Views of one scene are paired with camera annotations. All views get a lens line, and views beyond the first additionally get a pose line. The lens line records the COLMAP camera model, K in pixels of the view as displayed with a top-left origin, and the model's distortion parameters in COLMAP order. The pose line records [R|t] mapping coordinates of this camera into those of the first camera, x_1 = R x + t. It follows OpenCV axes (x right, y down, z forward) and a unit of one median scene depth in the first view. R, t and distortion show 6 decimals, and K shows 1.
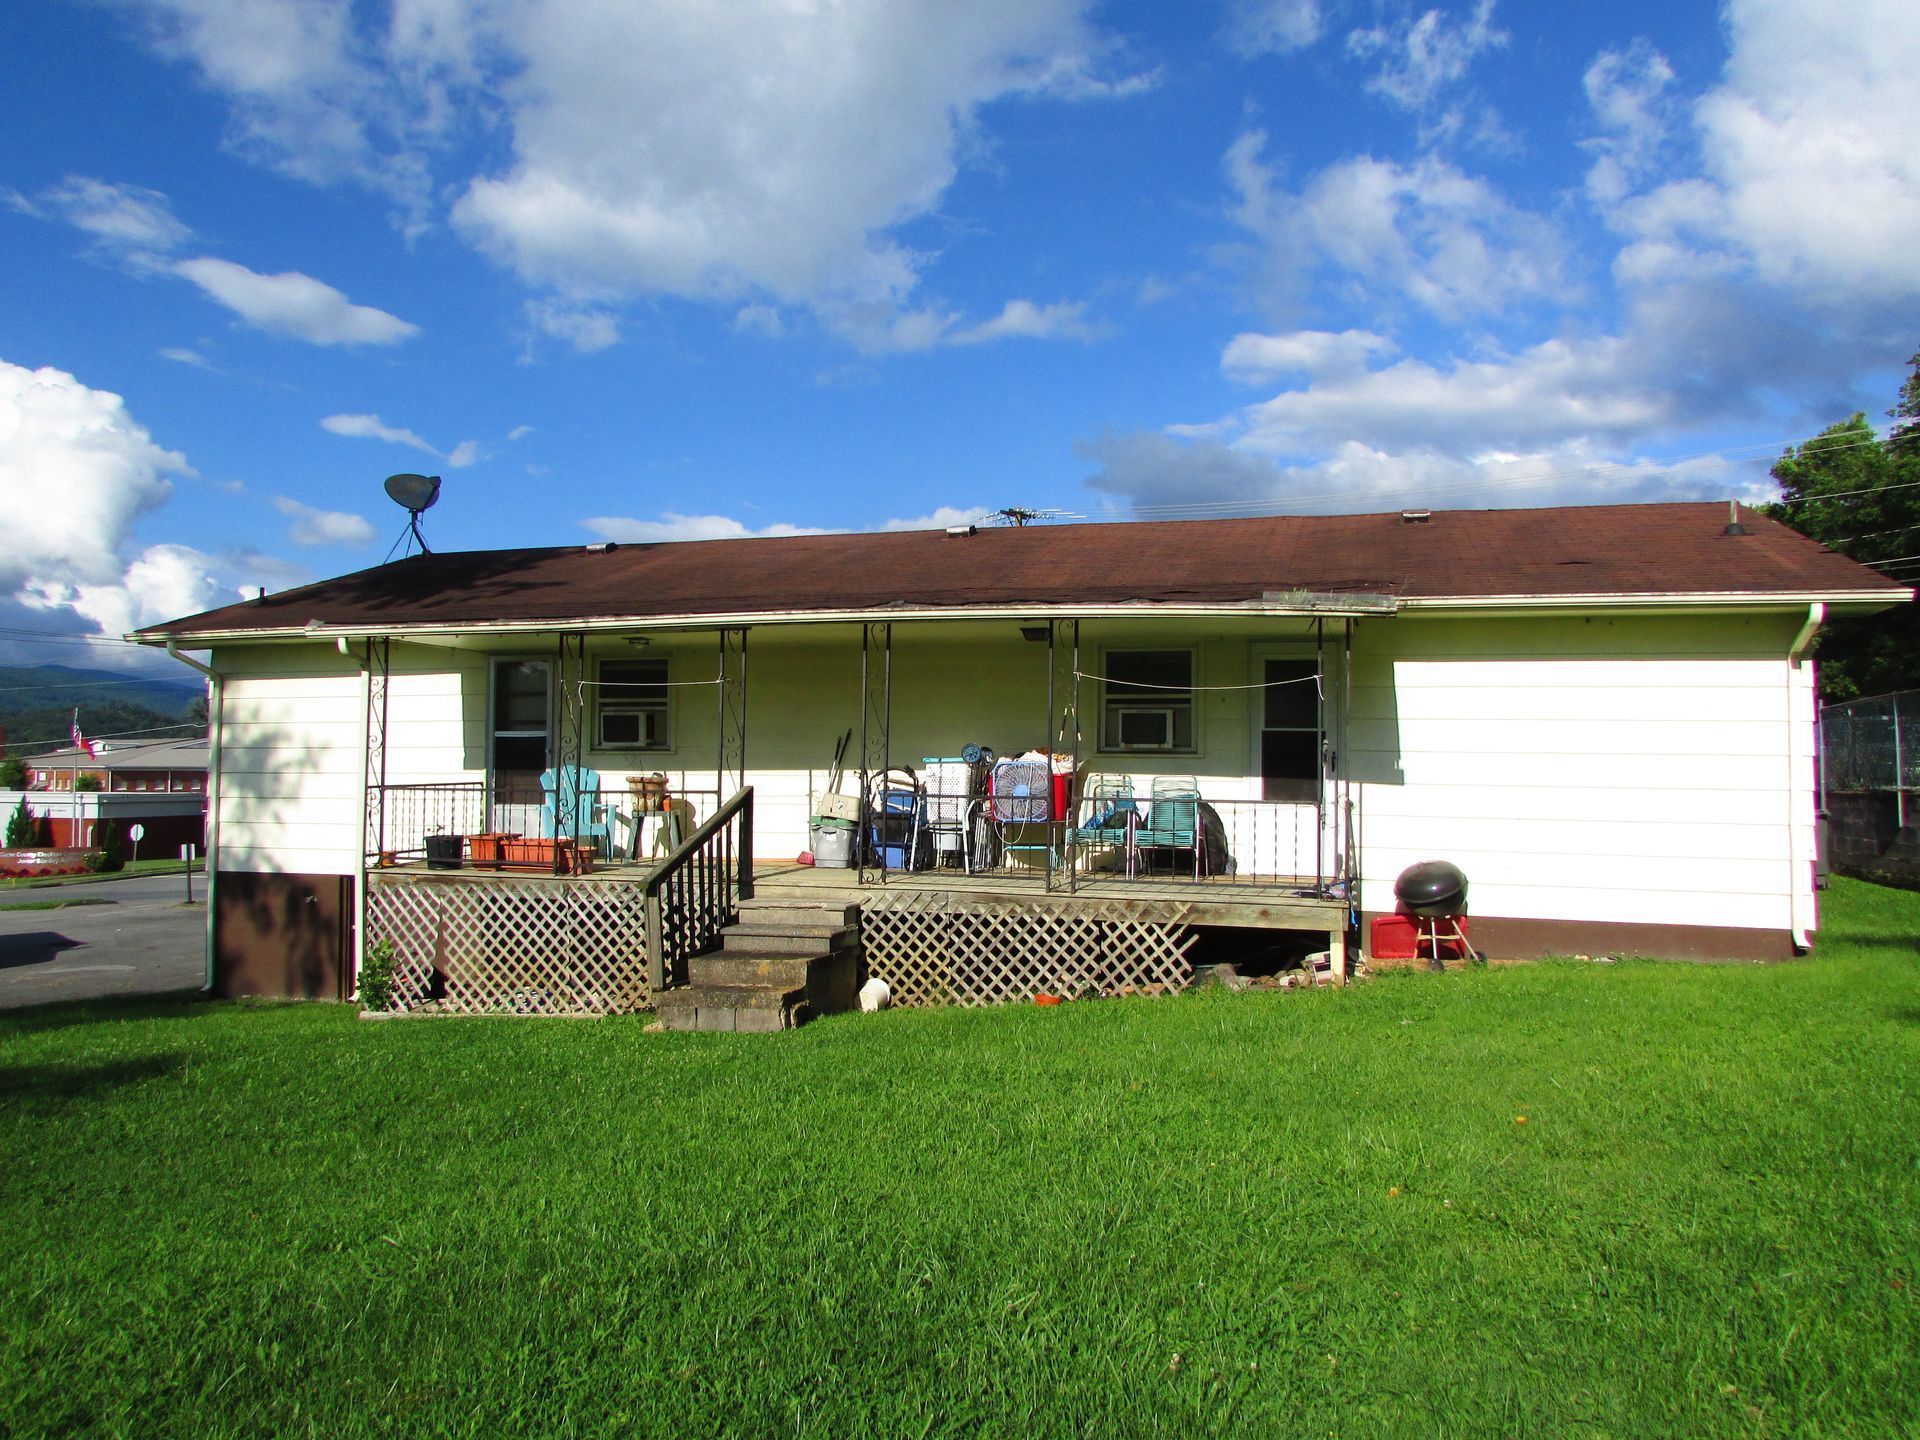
lens RADIAL K [[1426.3, 0, 1036.3], [0, 1426.3, 766.5], [0, 0, 1]] dist [-0.046894, 0.001103]
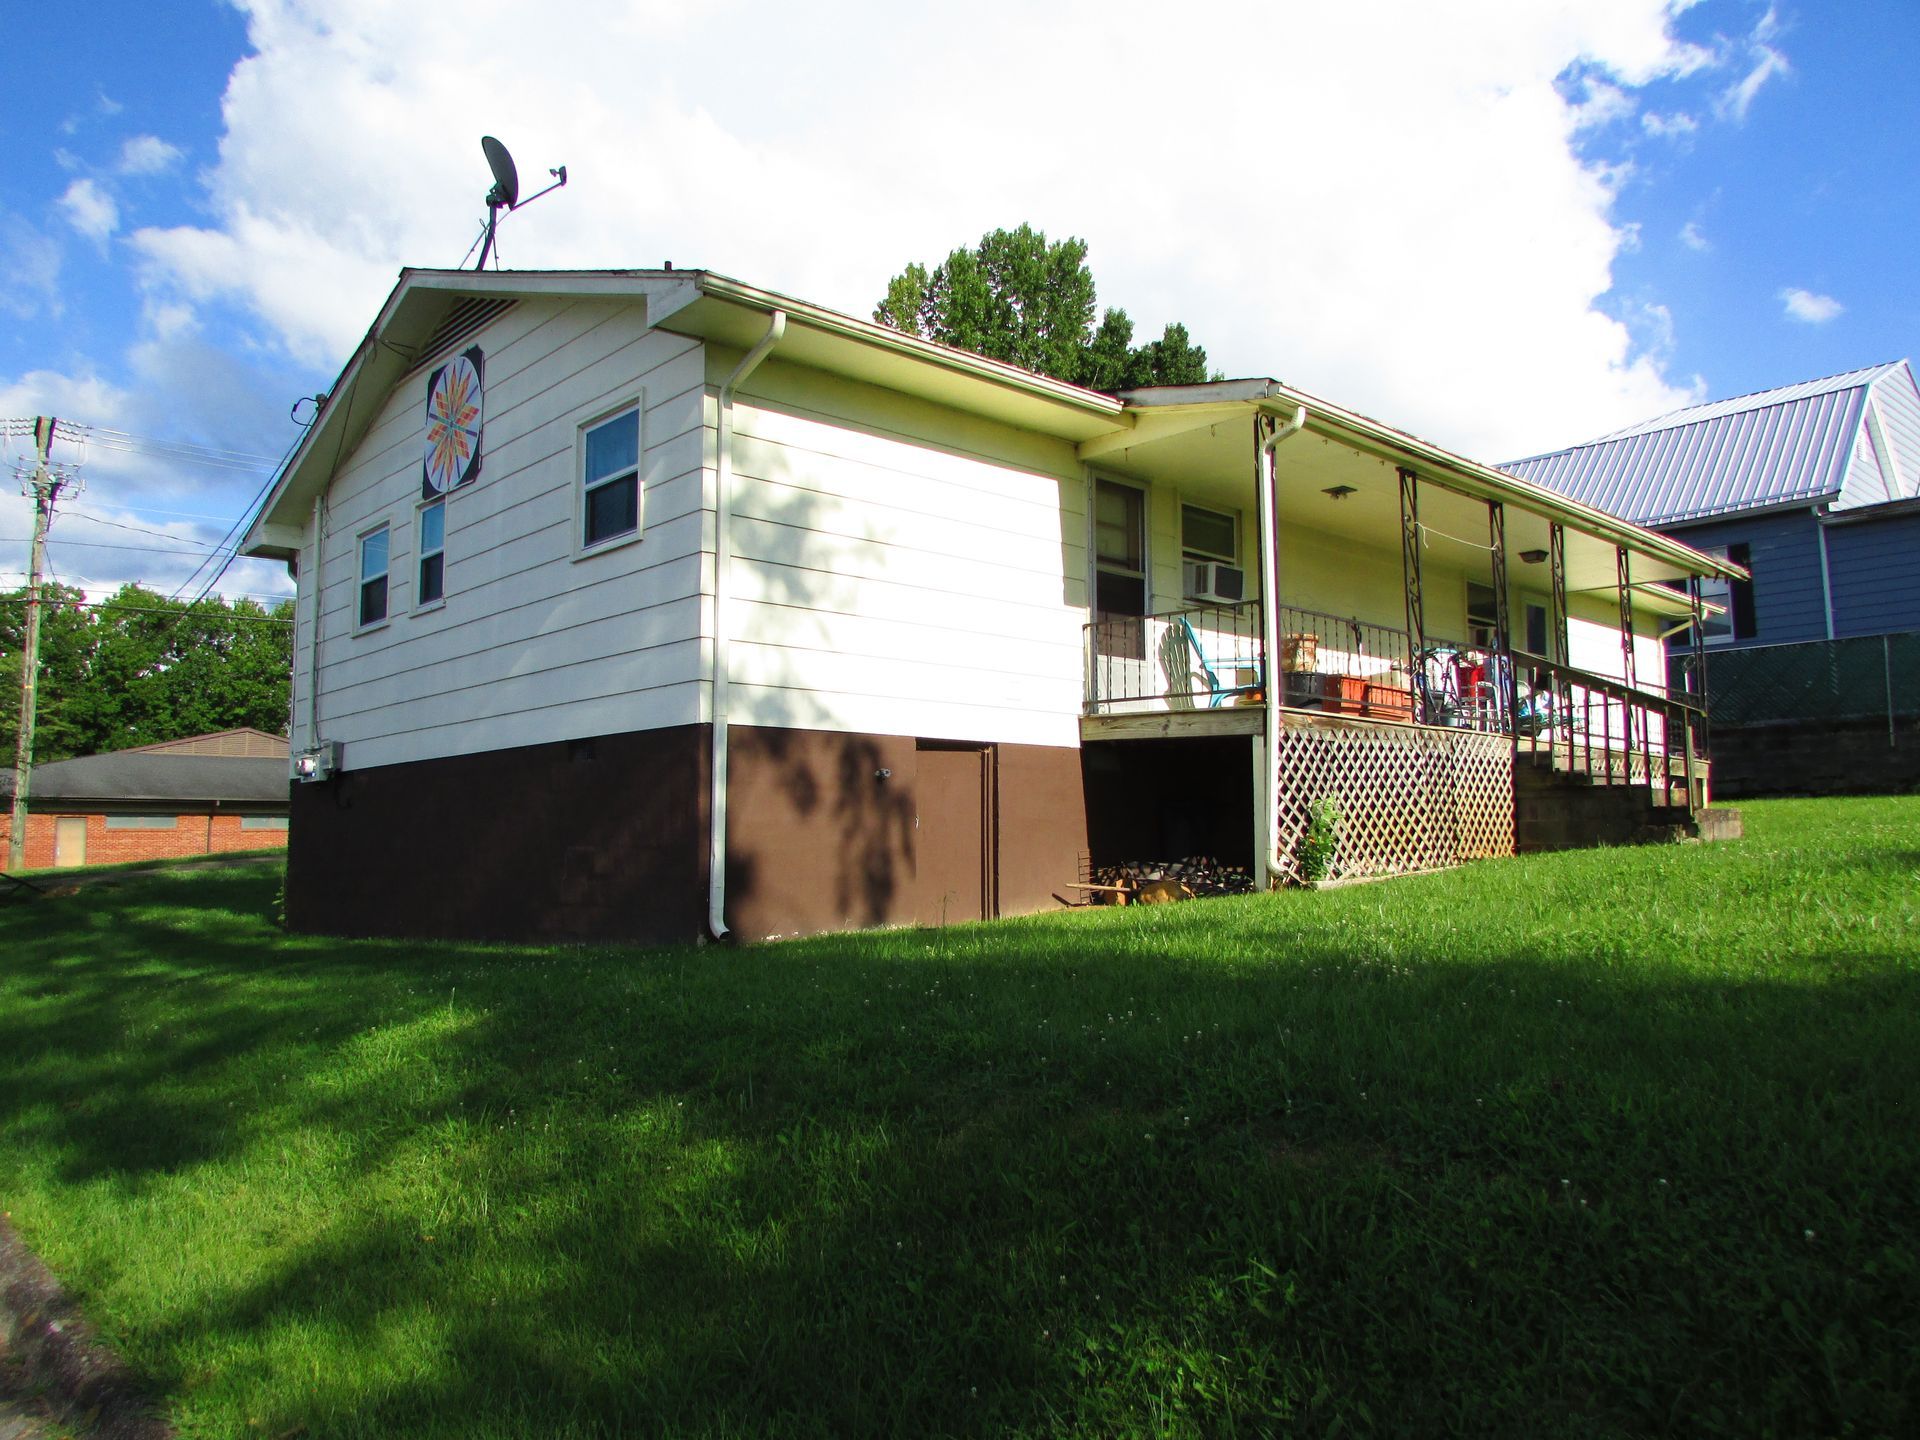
lens RADIAL K [[1361.7, 0, 960.0], [0, 1361.7, 720.0], [0, 0, 1]] dist [-0.003947, 0.010910]
pose [[0.528836, 0.072406, 0.845630, -1.209240], [0.002189, 0.996235, -0.086670, 0.147159], [-0.848721, 0.047685, 0.526686, 0.755853]]
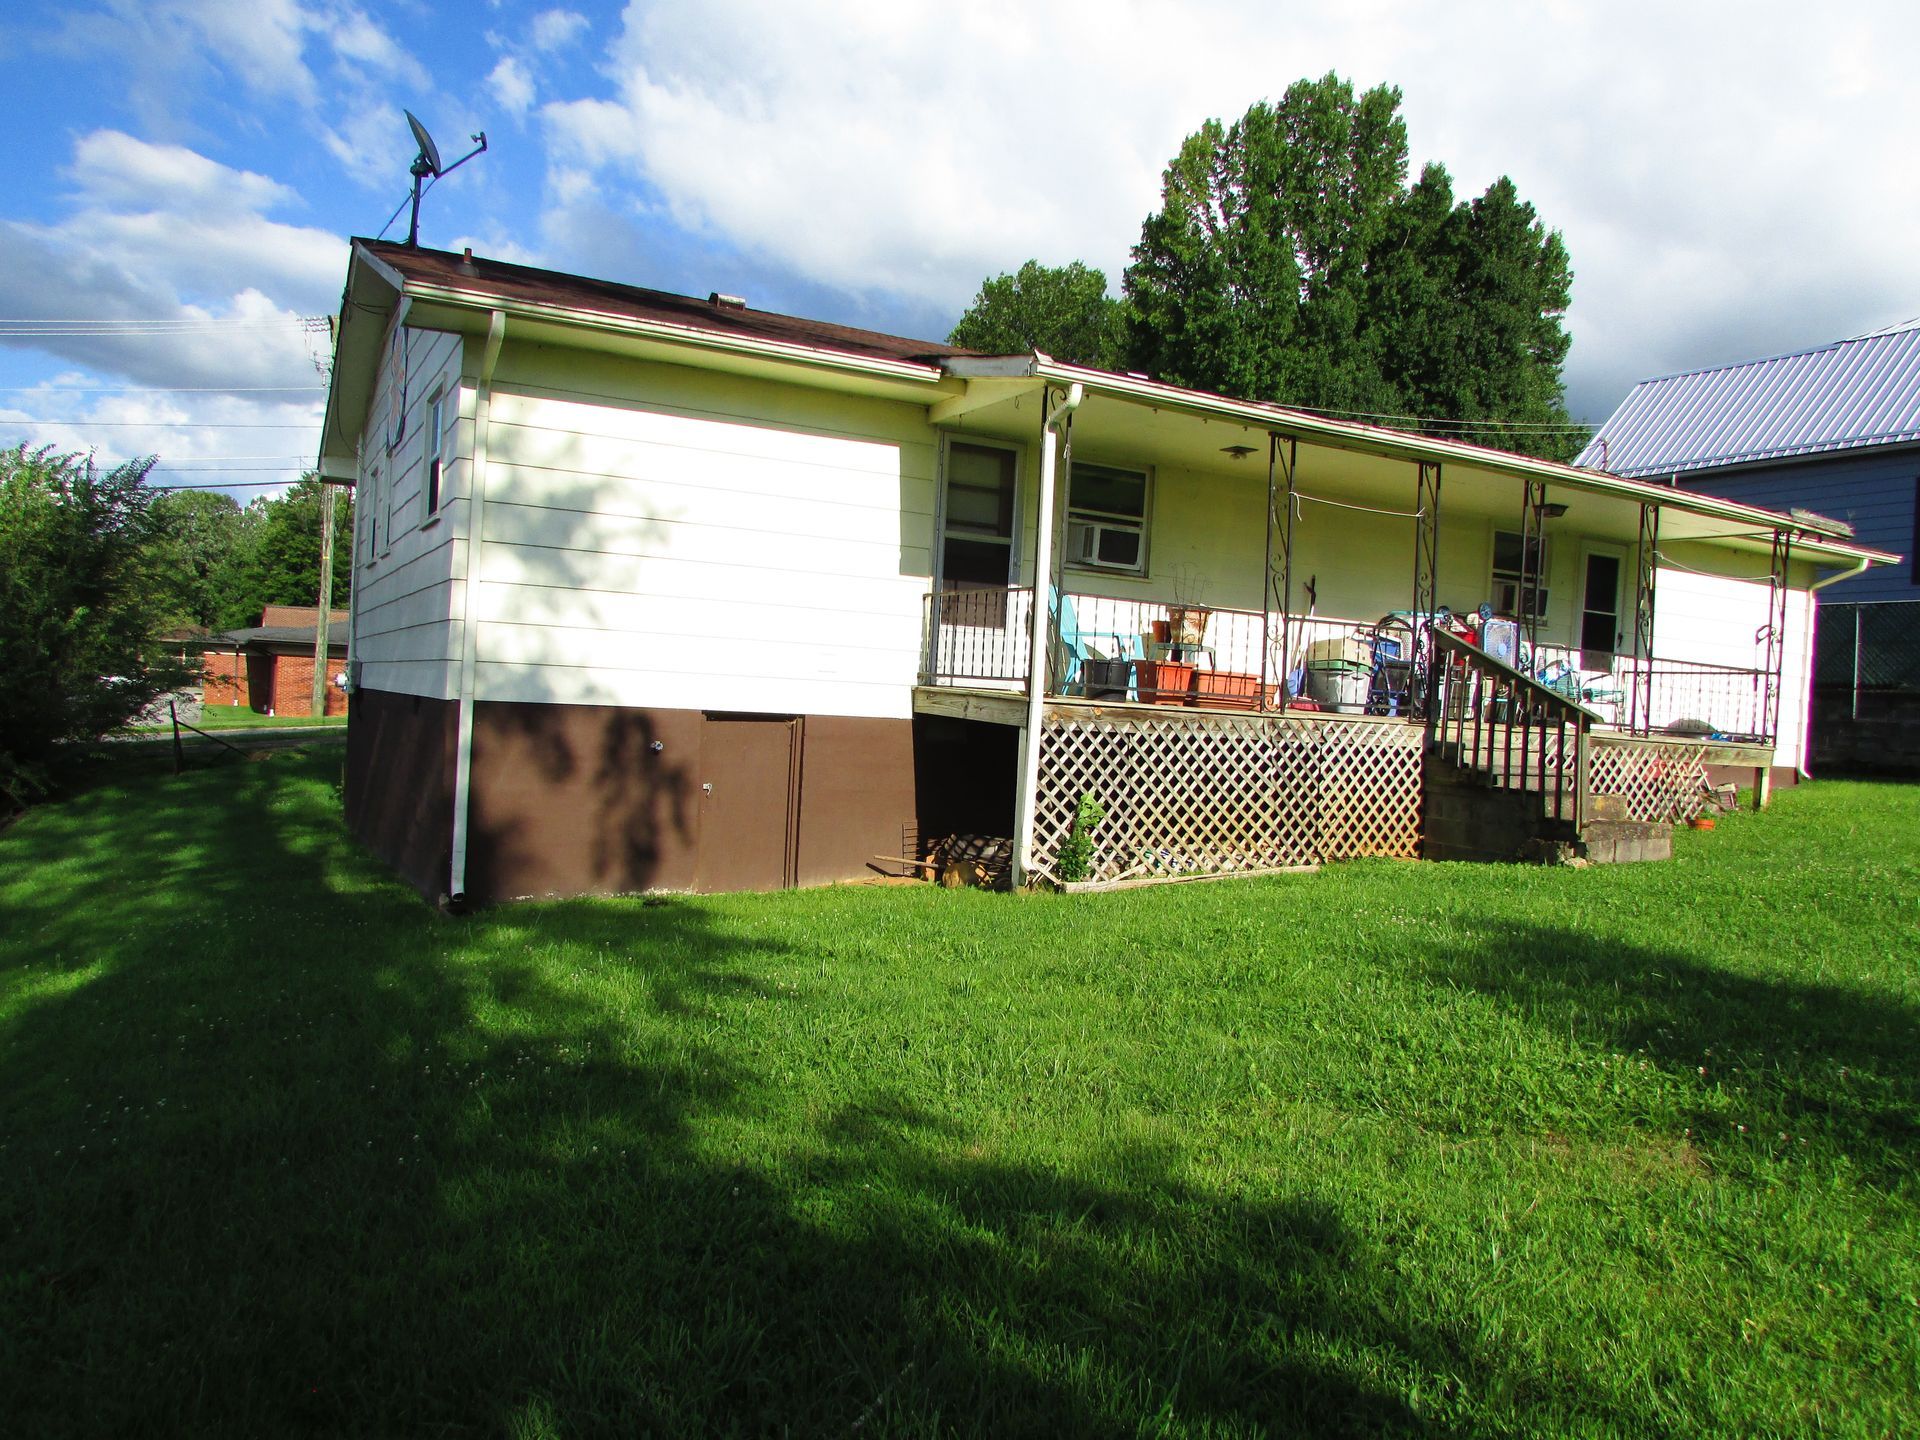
lens RADIAL K [[1403.0, 0, 1022.7], [0, 1403.0, 712.8], [0, 0, 1]] dist [-0.061004, 0.046128]
pose [[0.707479, 0.028018, 0.706179, -1.012813], [-0.052421, 0.998542, 0.012900, 0.071843], [-0.704788, -0.046145, 0.707916, 0.479150]]
